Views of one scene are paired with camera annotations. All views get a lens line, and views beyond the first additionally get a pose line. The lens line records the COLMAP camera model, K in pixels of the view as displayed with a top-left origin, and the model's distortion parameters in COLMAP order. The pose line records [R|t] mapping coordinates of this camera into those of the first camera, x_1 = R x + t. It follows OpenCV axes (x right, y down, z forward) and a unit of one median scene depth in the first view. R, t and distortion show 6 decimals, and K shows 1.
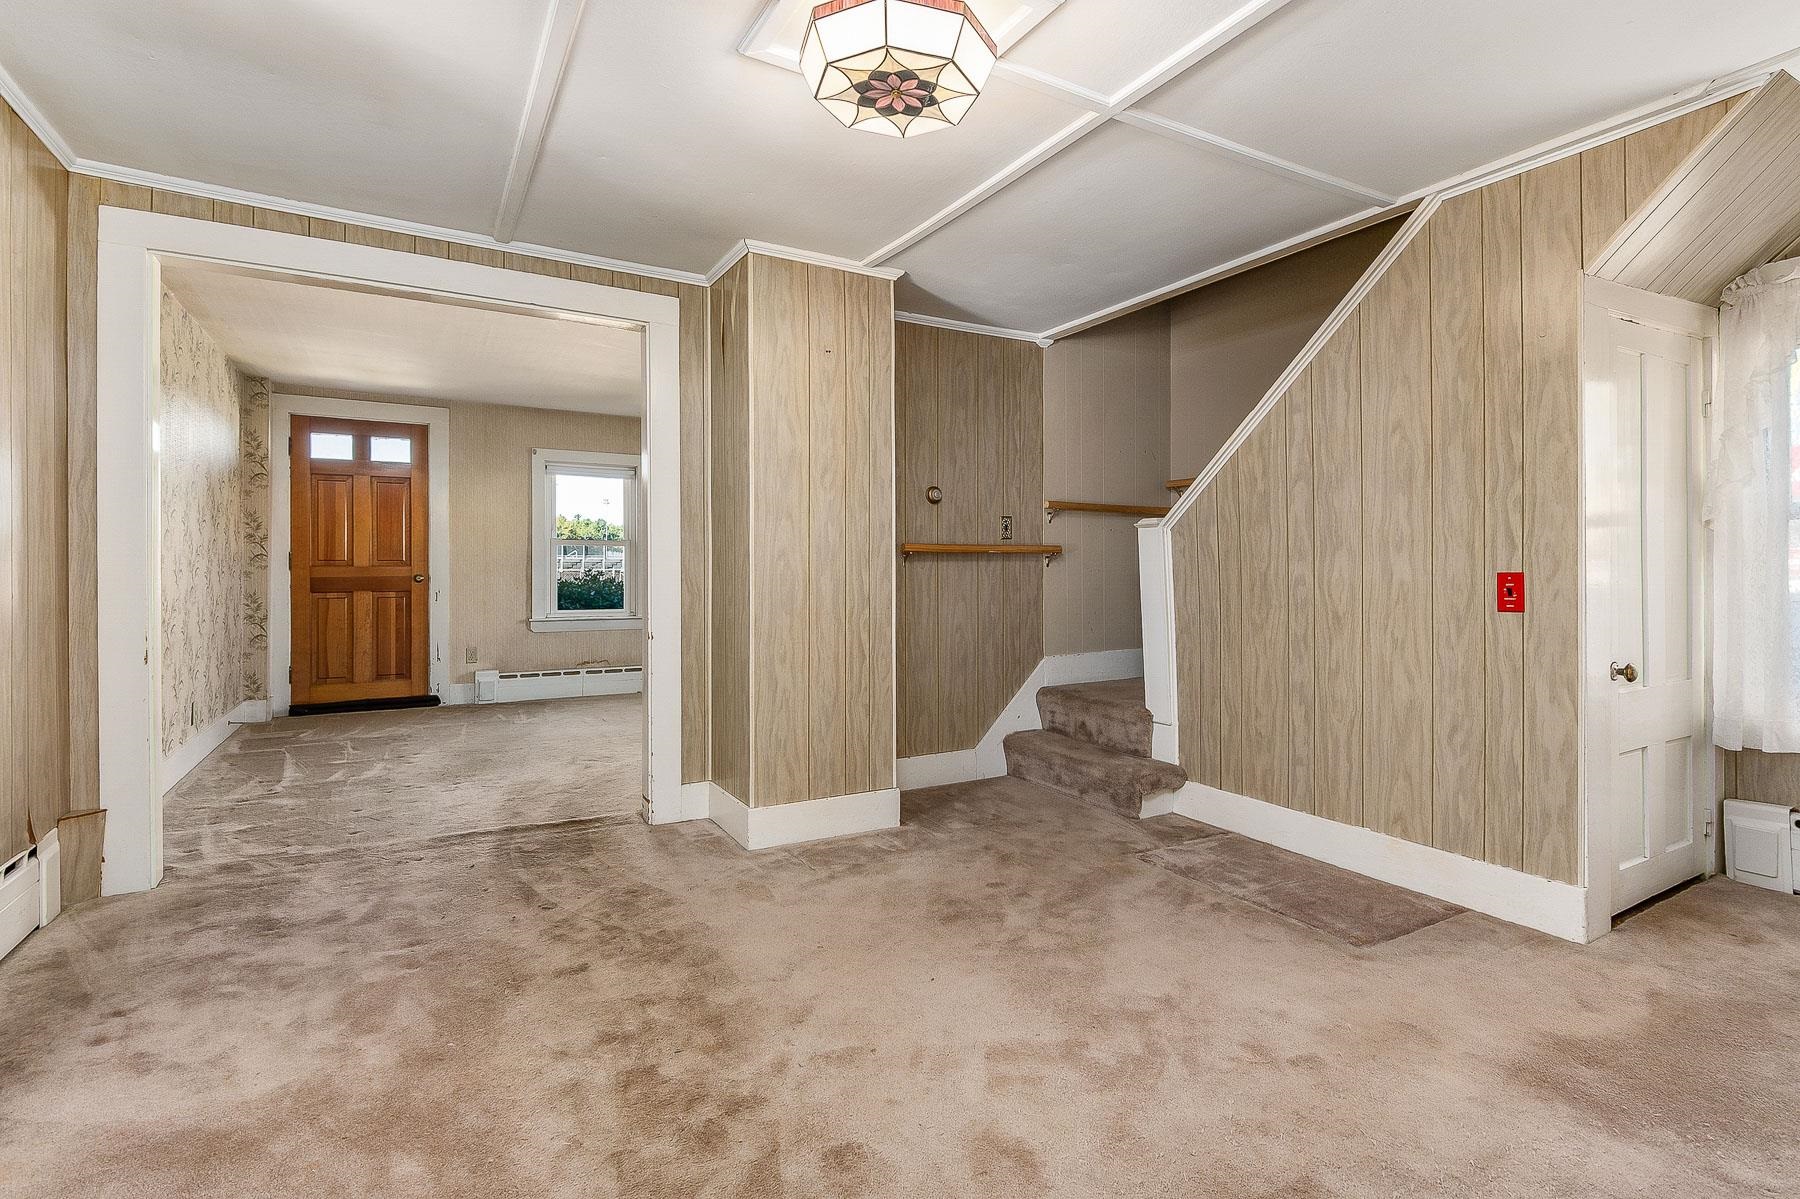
lens RADIAL K [[871.5, 0, 900.4], [0, 871.5, 592.0], [0, 0, 1]] dist [0.037488, -0.005736]
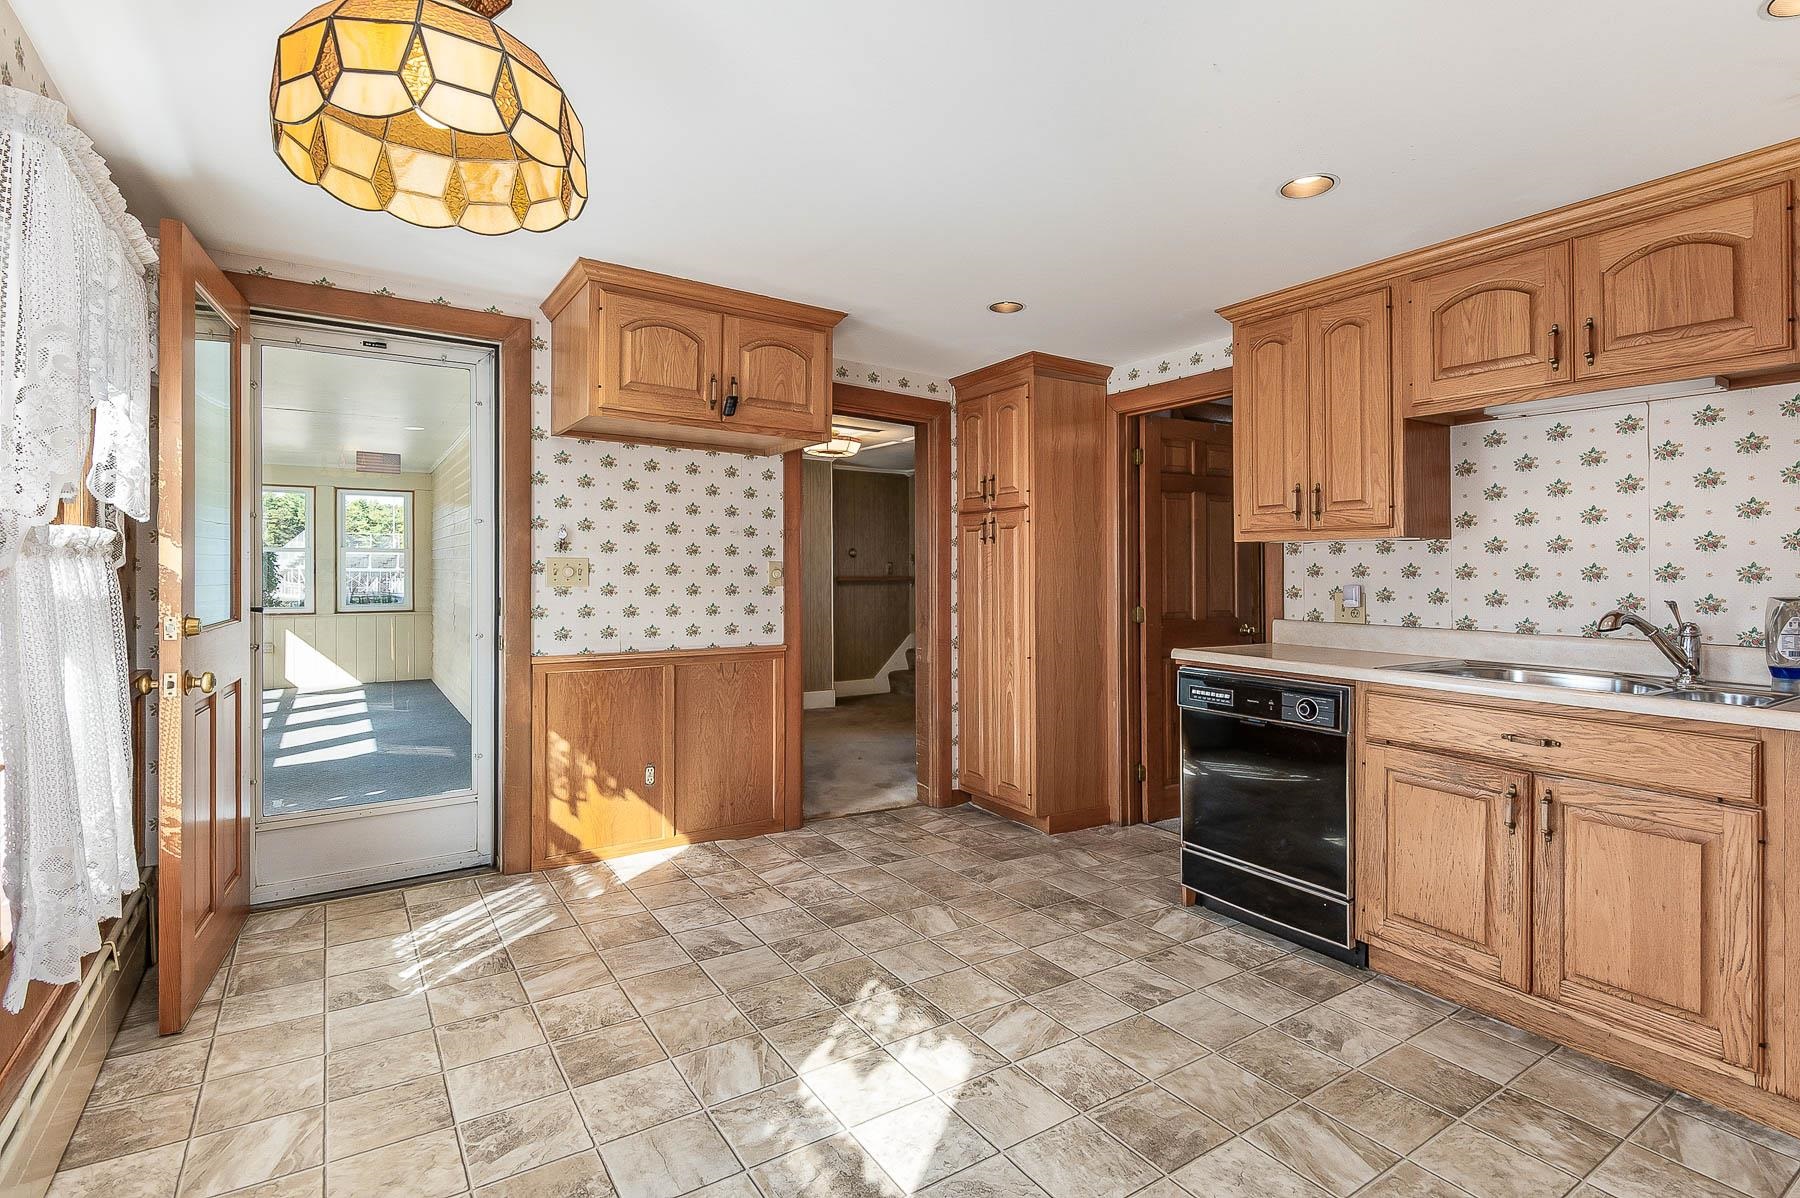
lens RADIAL K [[871.5, 0, 903.2], [0, 871.5, 568.5], [0, 0, 1]] dist [0.037488, -0.005736]
pose [[0.998222, -0.002173, 0.059563, 0.033832], [0.003424, 0.999776, -0.020896, -0.031572], [-0.059504, 0.021063, 0.998006, -1.015458]]
